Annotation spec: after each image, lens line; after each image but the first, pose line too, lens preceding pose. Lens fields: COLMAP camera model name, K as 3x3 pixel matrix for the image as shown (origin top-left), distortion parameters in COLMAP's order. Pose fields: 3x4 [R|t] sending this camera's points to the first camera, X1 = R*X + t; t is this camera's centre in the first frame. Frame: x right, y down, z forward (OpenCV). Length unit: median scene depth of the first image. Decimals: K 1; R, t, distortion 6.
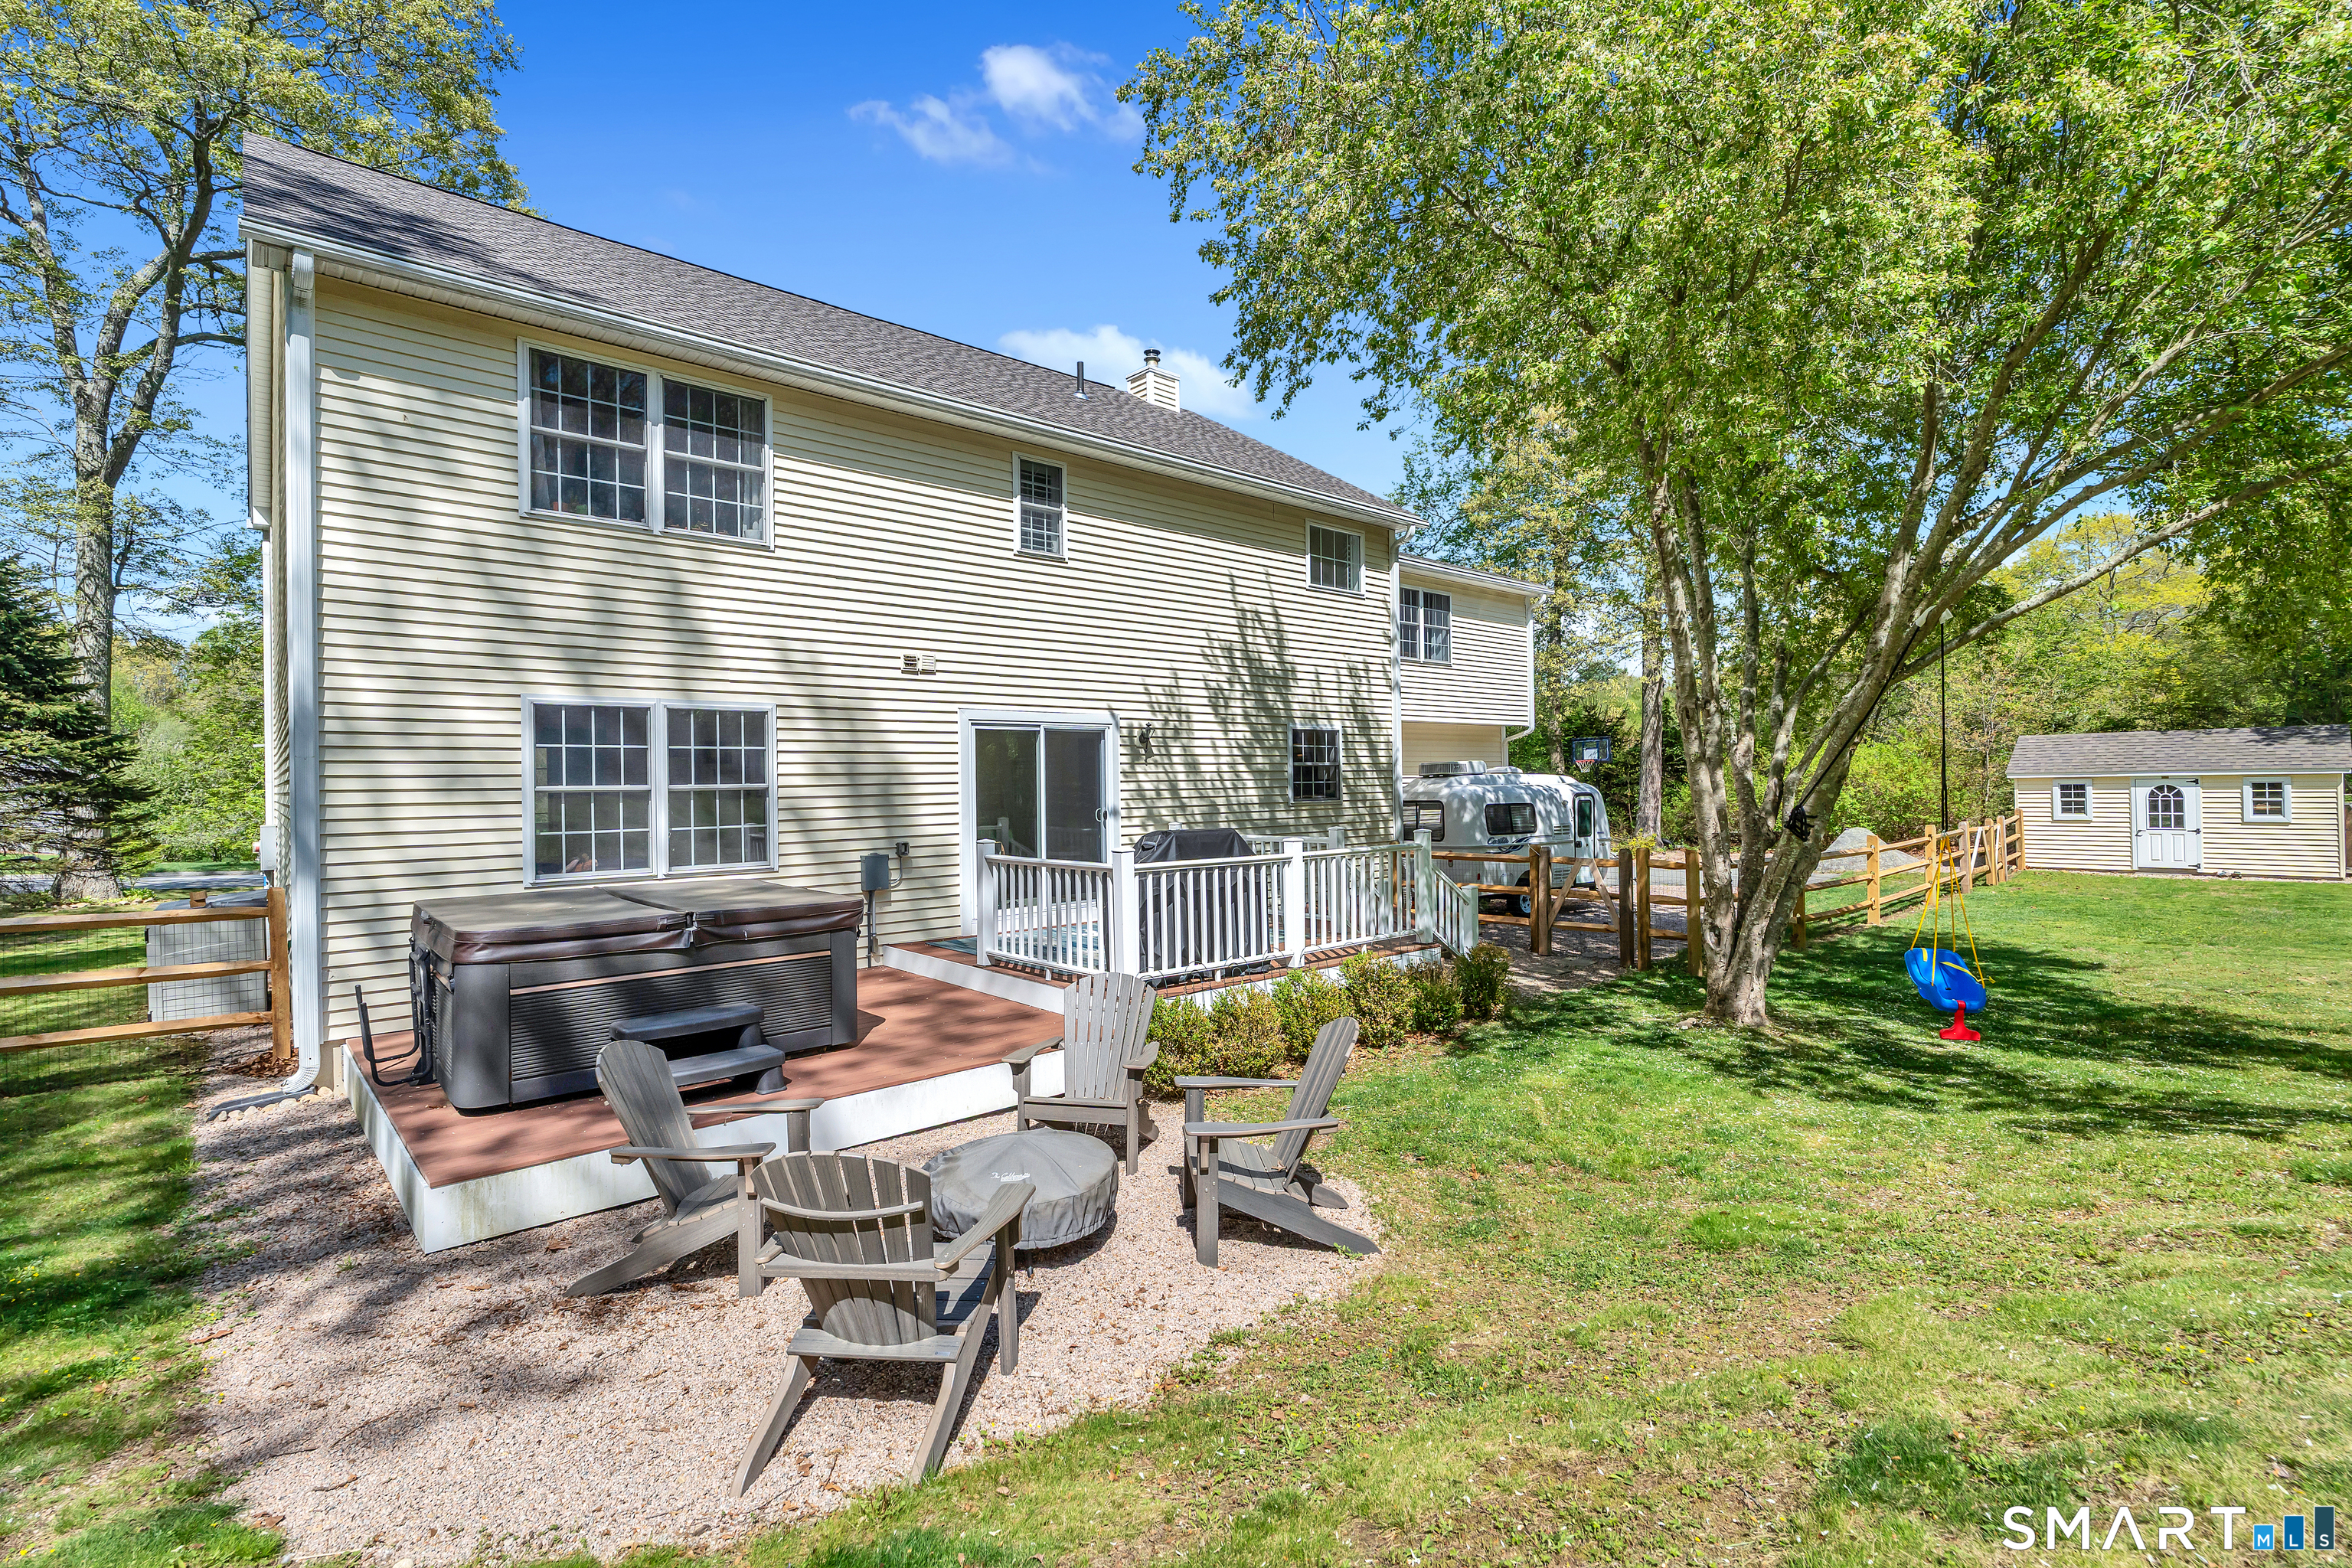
lens RADIAL K [[1052.9, 0, 1172.5], [0, 1052.9, 786.9], [0, 0, 1]] dist [-0.011552, 0.000142]
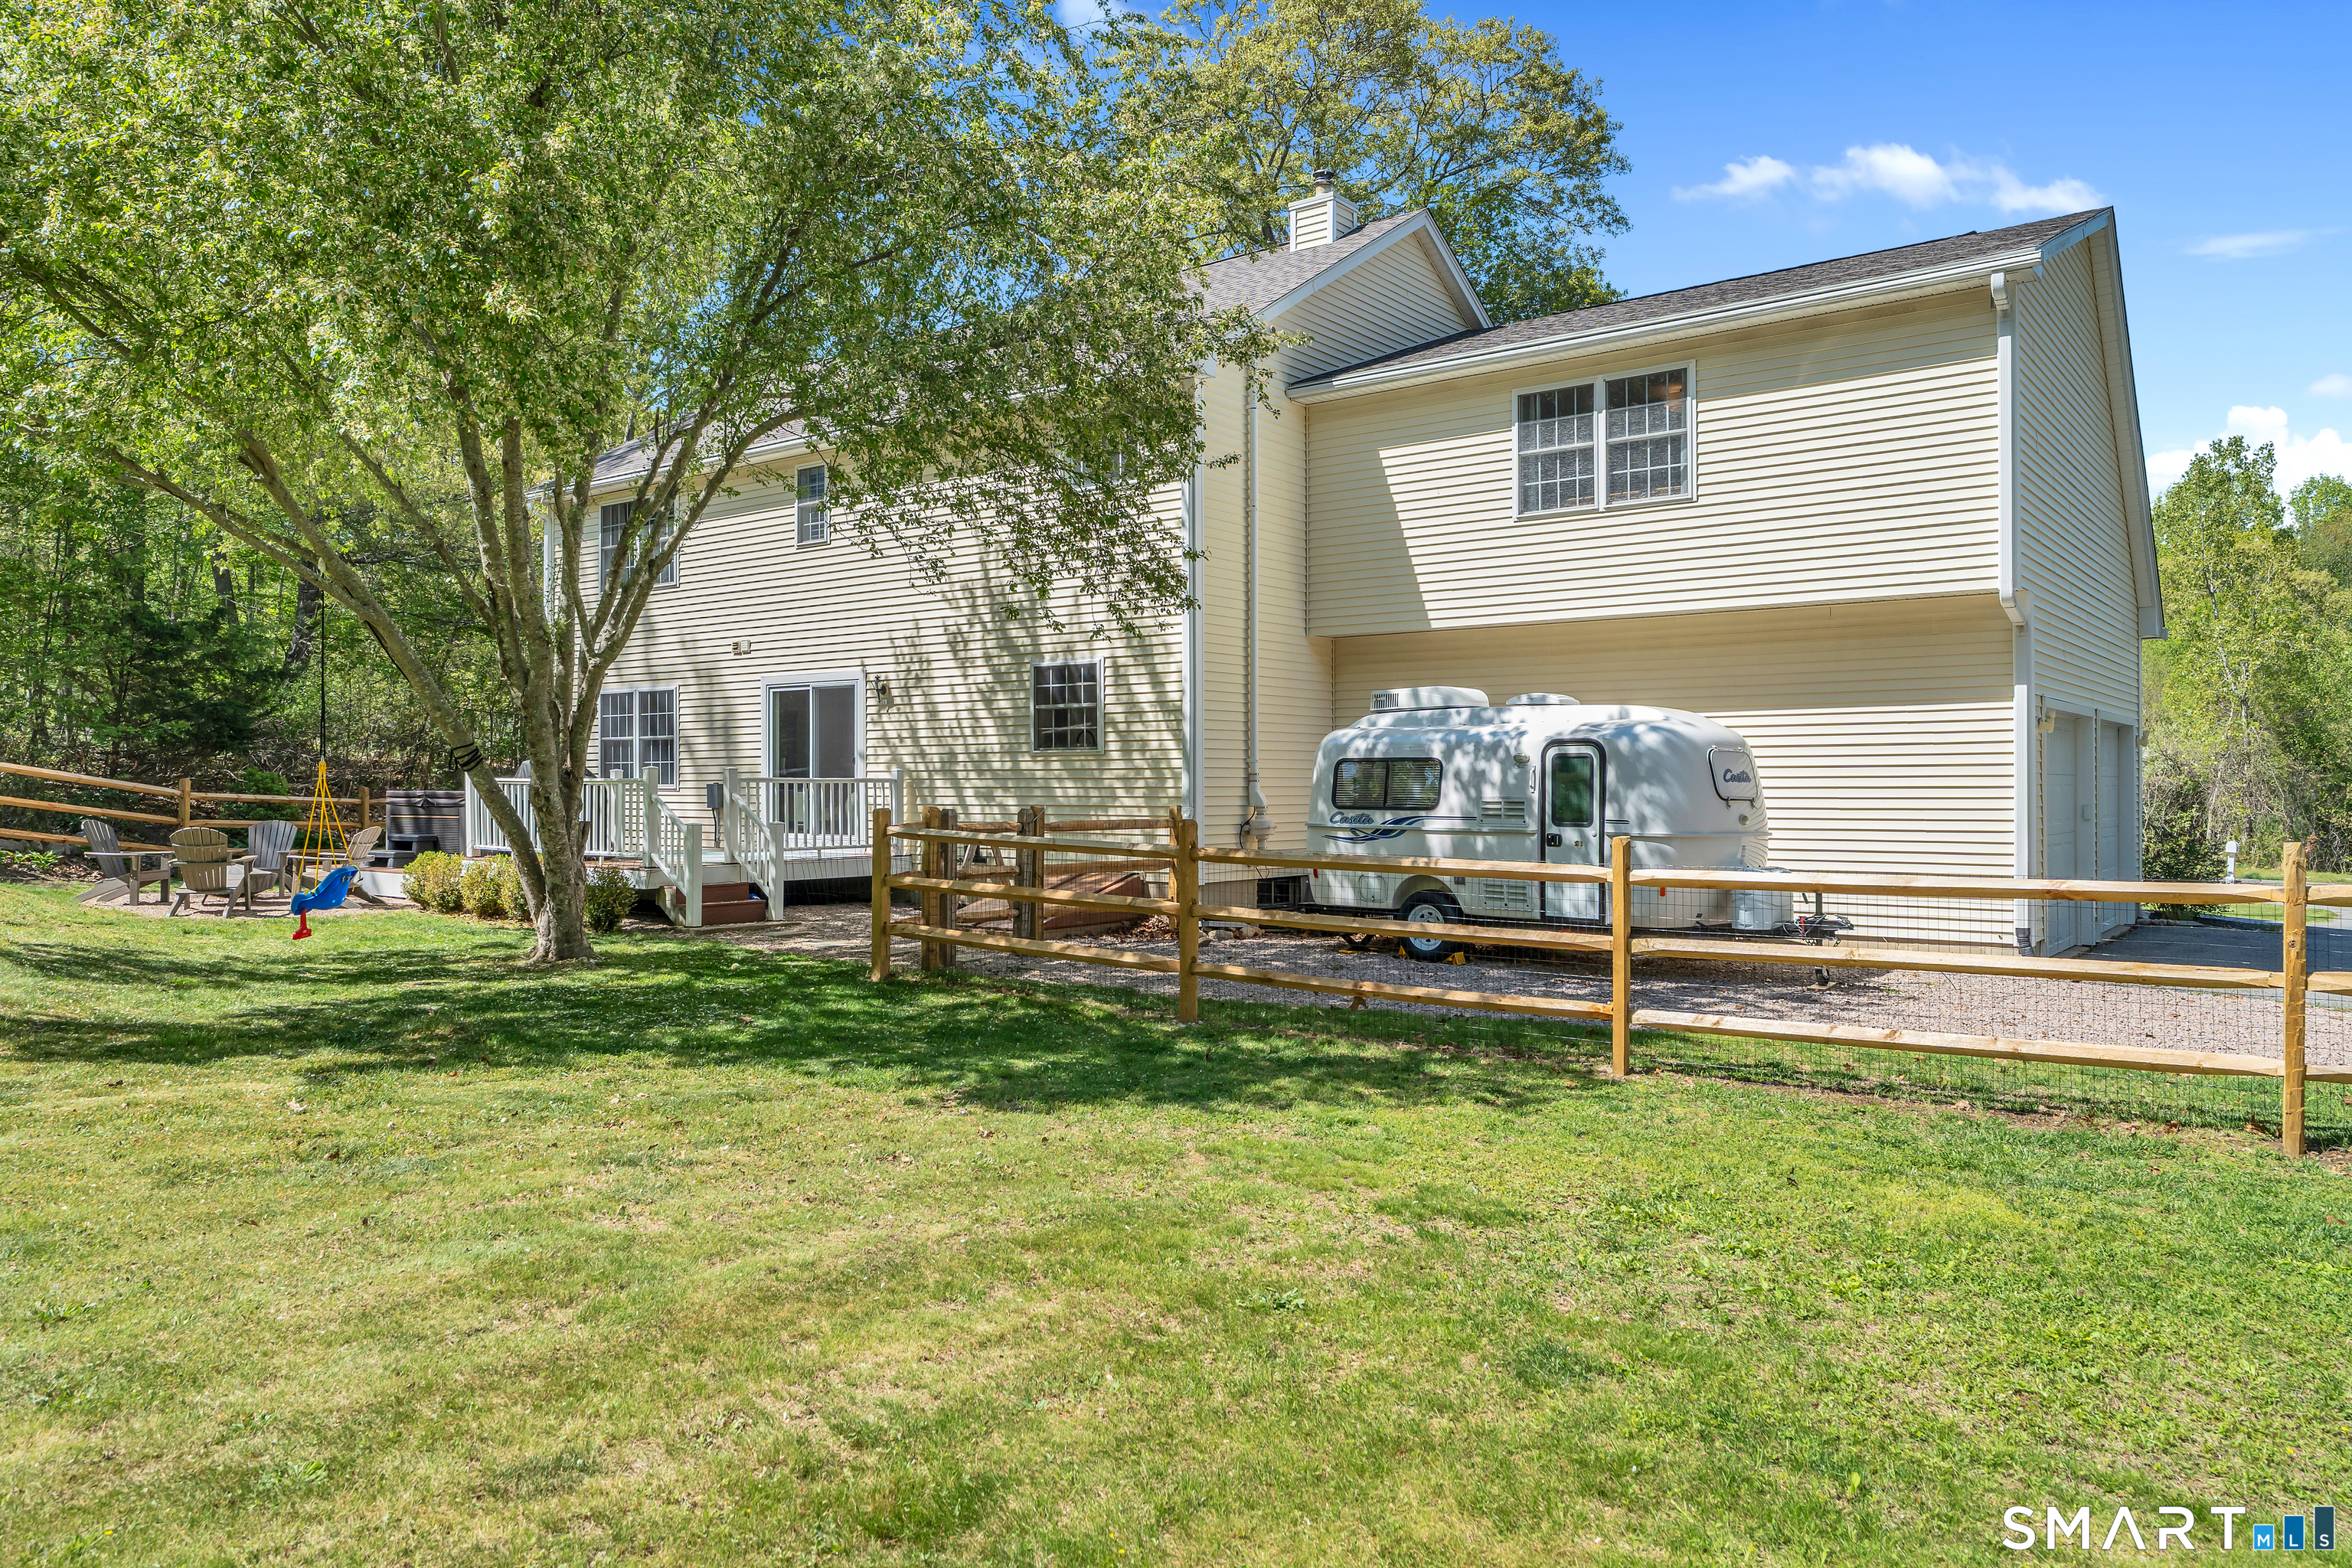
lens RADIAL K [[1645.9, 0, 1173.6], [0, 1645.9, 777.0], [0, 0, 1]] dist [-0.001416, -0.001051]
pose [[0.180093, 0.010252, -0.983596, 1.615547], [-0.004551, 0.999944, 0.009590, 0.024473], [0.983639, 0.002749, 0.180129, 0.953365]]
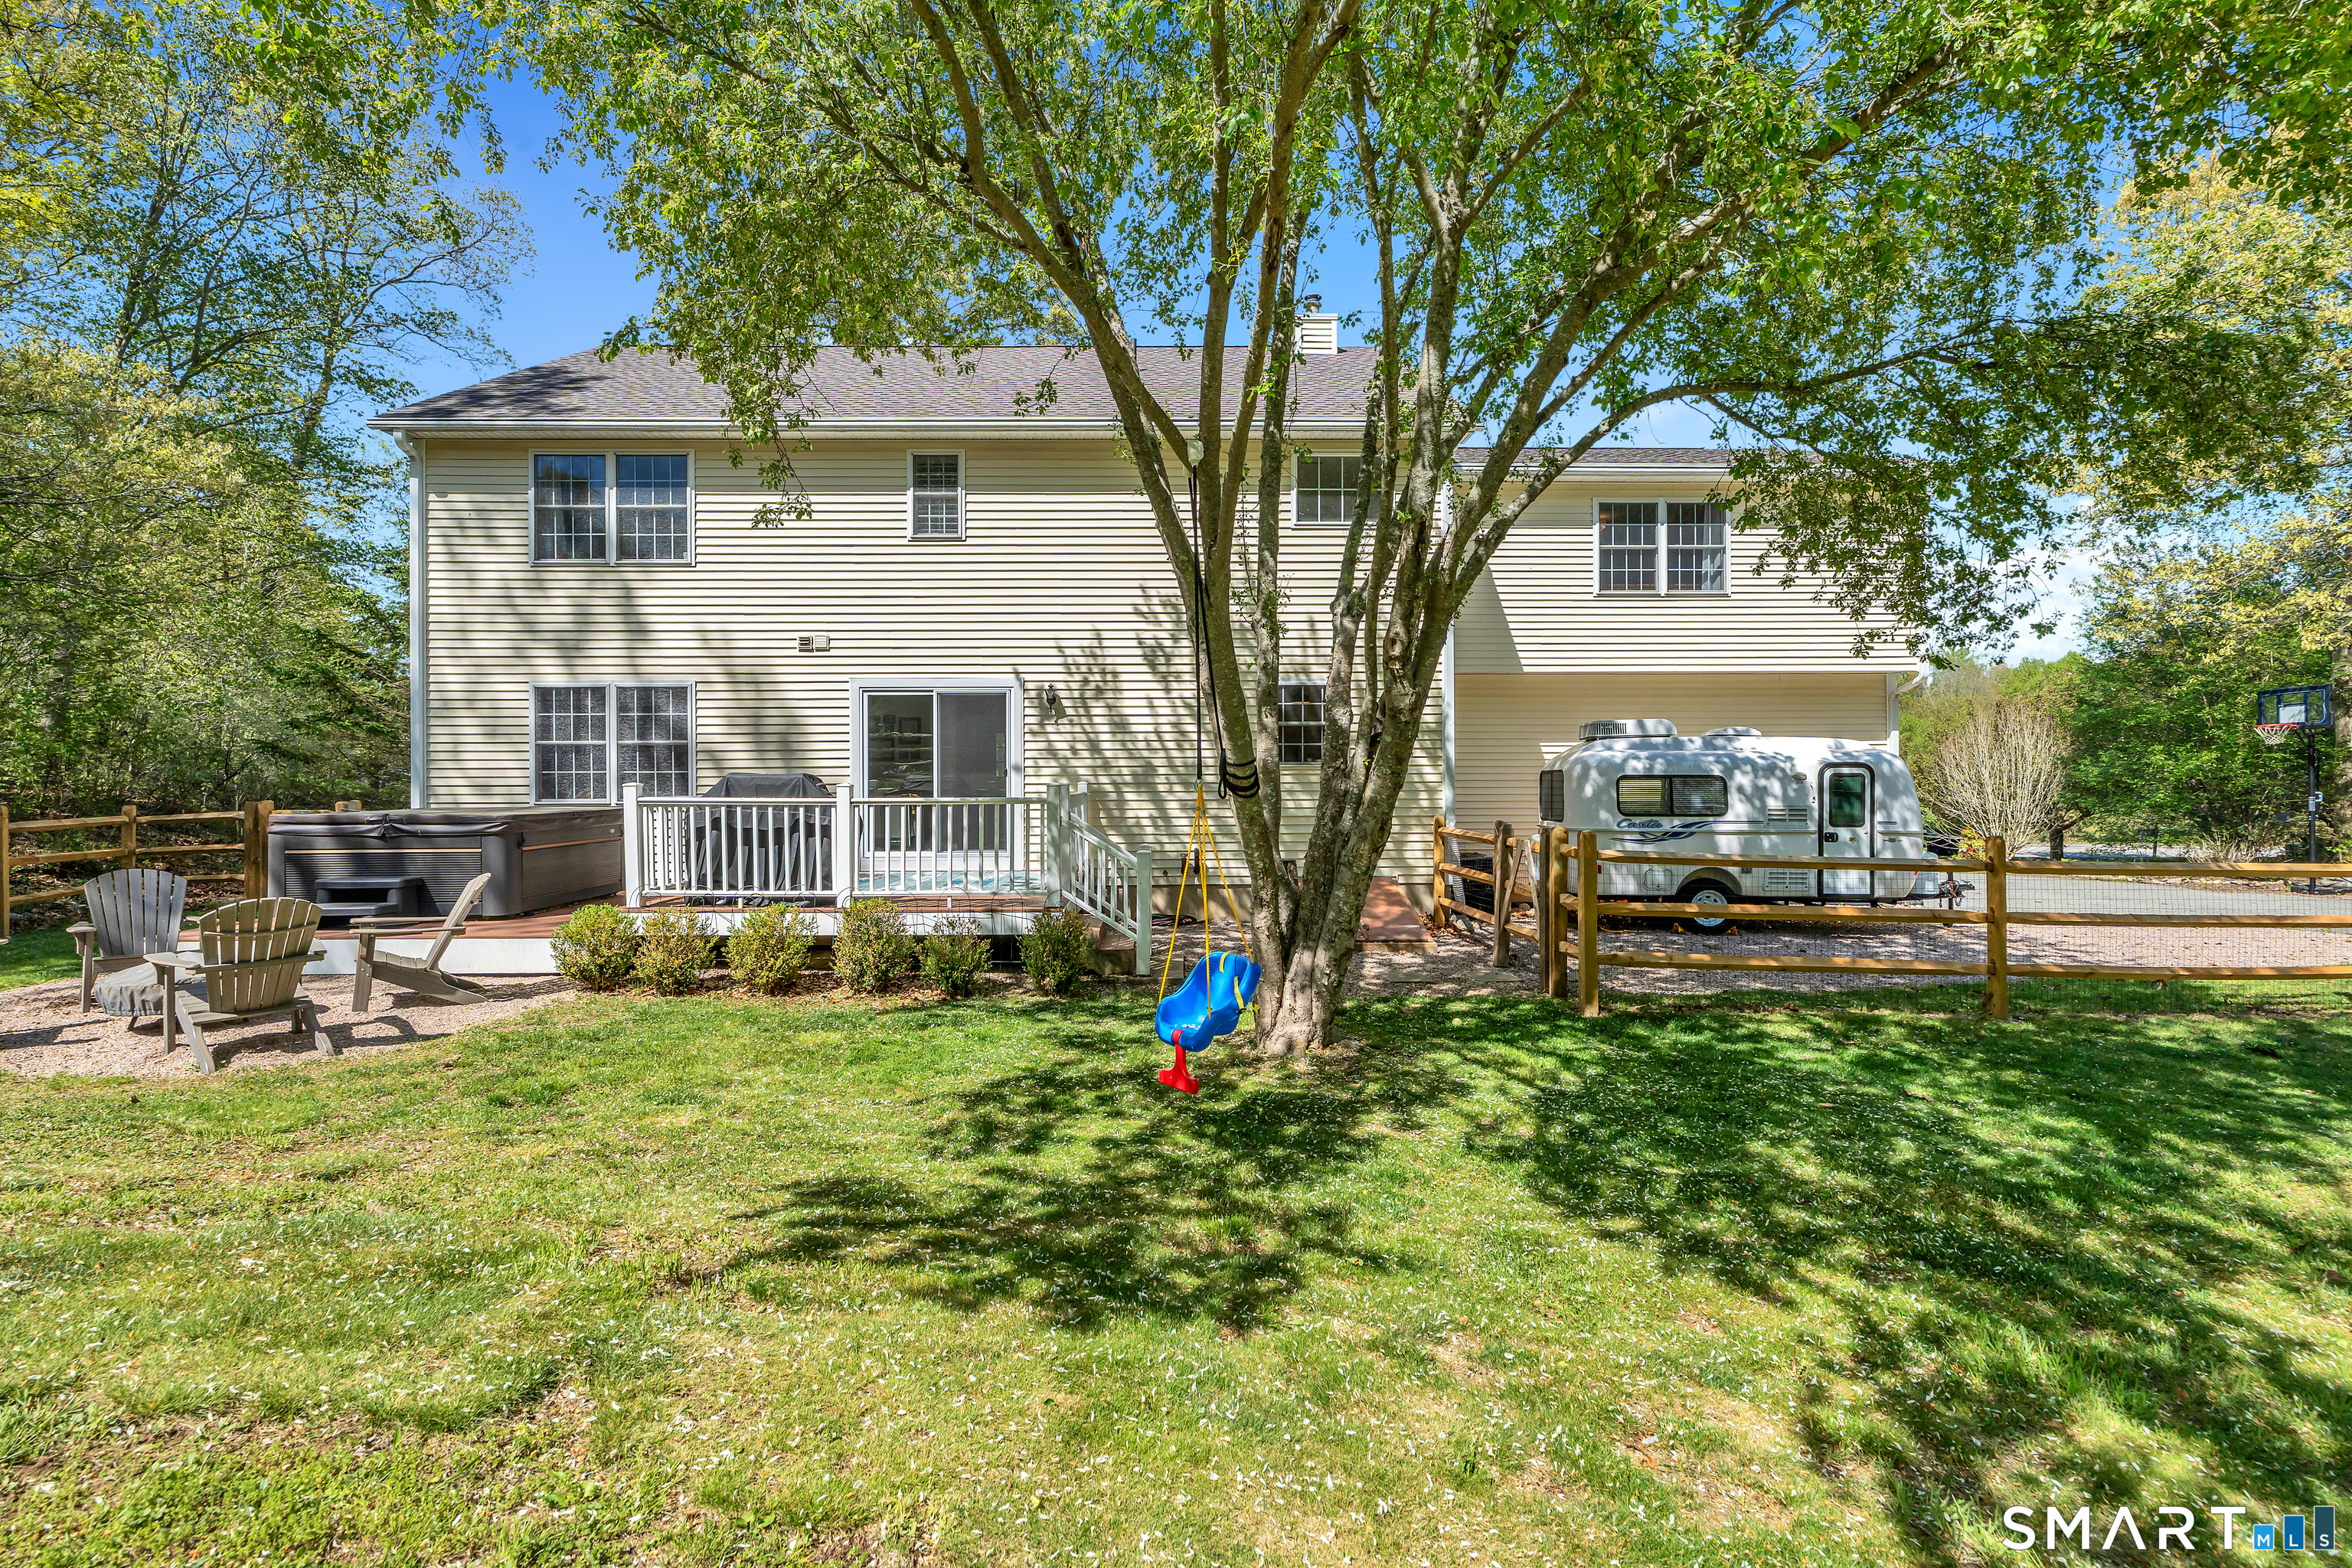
lens RADIAL K [[1052.9, 0, 1190.0], [0, 1052.9, 787.1], [0, 0, 1]] dist [-0.011552, 0.000142]
pose [[0.765179, 0.020037, -0.643506, 0.717840], [-0.010621, 0.999772, 0.018501, 0.018860], [0.643730, -0.007322, 0.765217, 0.283069]]
